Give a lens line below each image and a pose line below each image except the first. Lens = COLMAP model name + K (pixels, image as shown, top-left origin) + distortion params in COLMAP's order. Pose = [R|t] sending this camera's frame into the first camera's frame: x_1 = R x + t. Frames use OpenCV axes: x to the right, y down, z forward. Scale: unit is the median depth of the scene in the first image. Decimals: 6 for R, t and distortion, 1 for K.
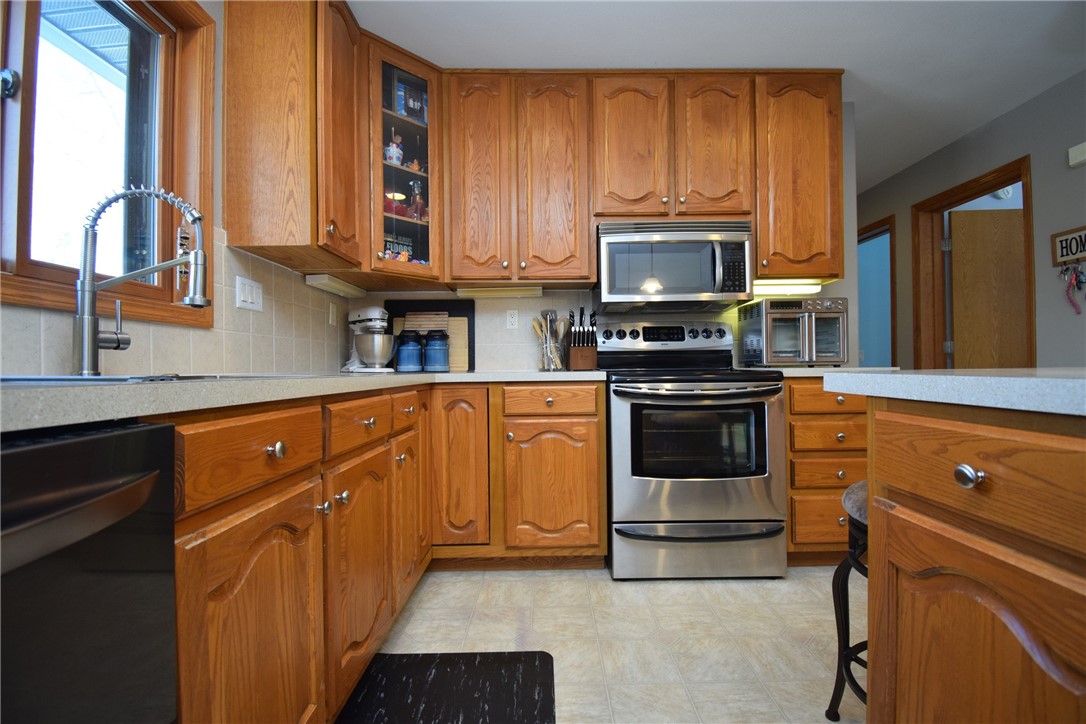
lens RADIAL K [[472.3, 0, 548.9], [0, 472.3, 364.3], [0, 0, 1]] dist [0.013450, -0.018894]
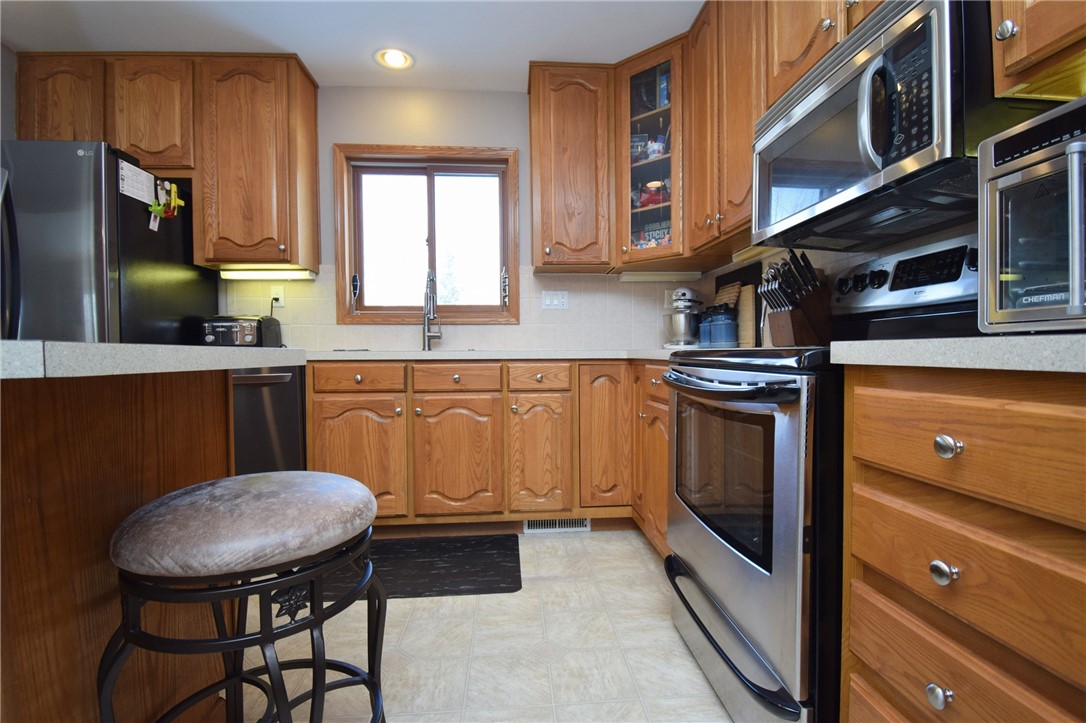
lens RADIAL K [[500.5, 0, 543.0], [0, 500.5, 361.5], [0, 0, 1]] dist [0.027353, -0.030754]
pose [[0.068770, 0.027874, -0.997243, 0.821611], [0.013655, 0.999490, 0.028879, 0.008289], [0.997539, -0.015604, 0.068354, 0.663735]]
